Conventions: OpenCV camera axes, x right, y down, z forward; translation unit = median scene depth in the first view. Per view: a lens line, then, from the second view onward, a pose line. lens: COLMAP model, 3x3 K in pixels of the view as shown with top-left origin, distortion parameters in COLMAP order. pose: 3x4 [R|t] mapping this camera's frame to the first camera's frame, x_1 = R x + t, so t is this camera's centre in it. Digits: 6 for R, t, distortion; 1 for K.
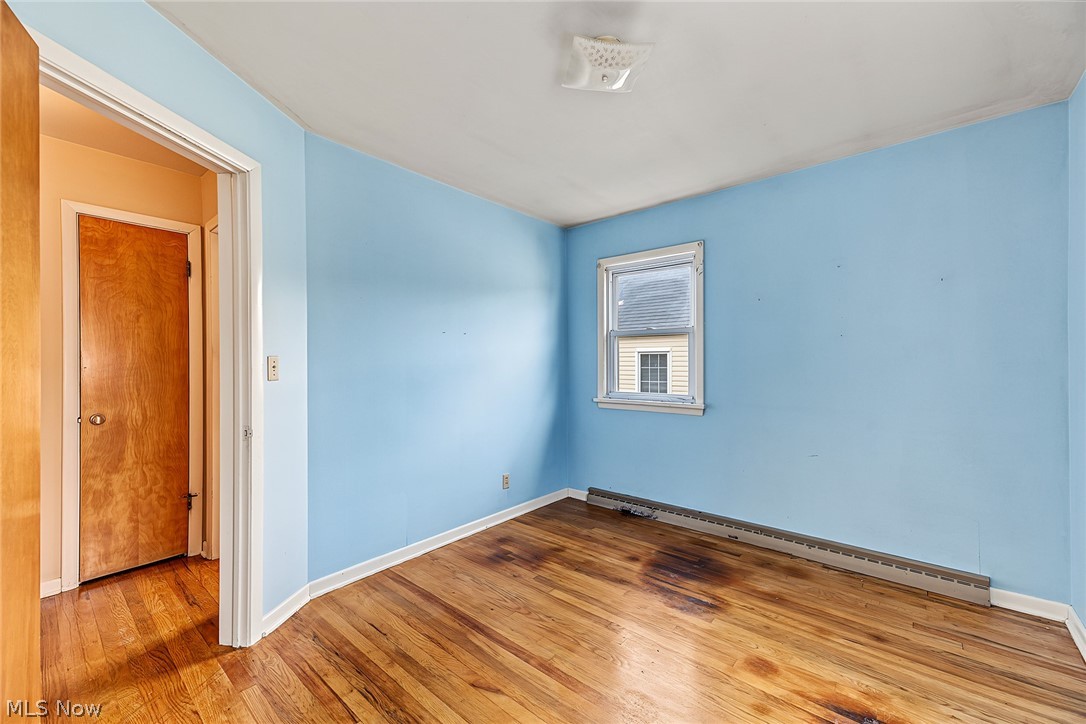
lens RADIAL K [[431.0, 0, 549.4], [0, 431.0, 363.9], [0, 0, 1]] dist [0.004208, 0.000442]
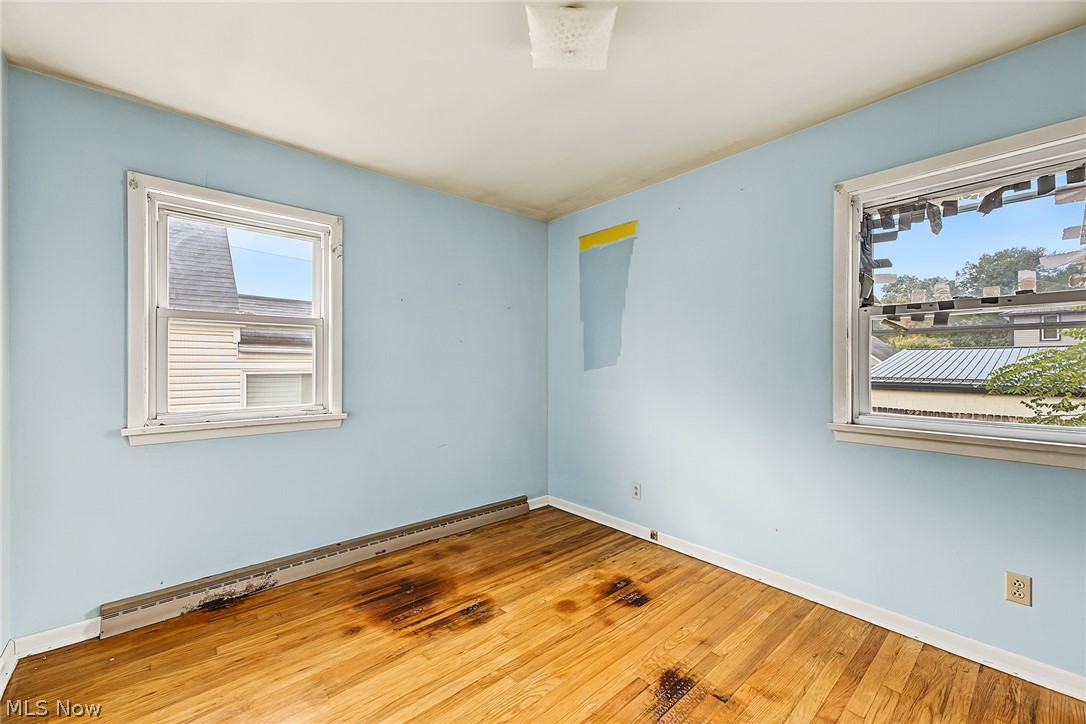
lens RADIAL K [[431.0, 0, 549.4], [0, 431.0, 363.9], [0, 0, 1]] dist [0.004208, 0.000442]
pose [[0.137788, 0.004243, 0.990453, -0.517607], [0.004399, 0.999978, -0.004896, 0.005052], [-0.990452, 0.005032, 0.137766, 0.602983]]
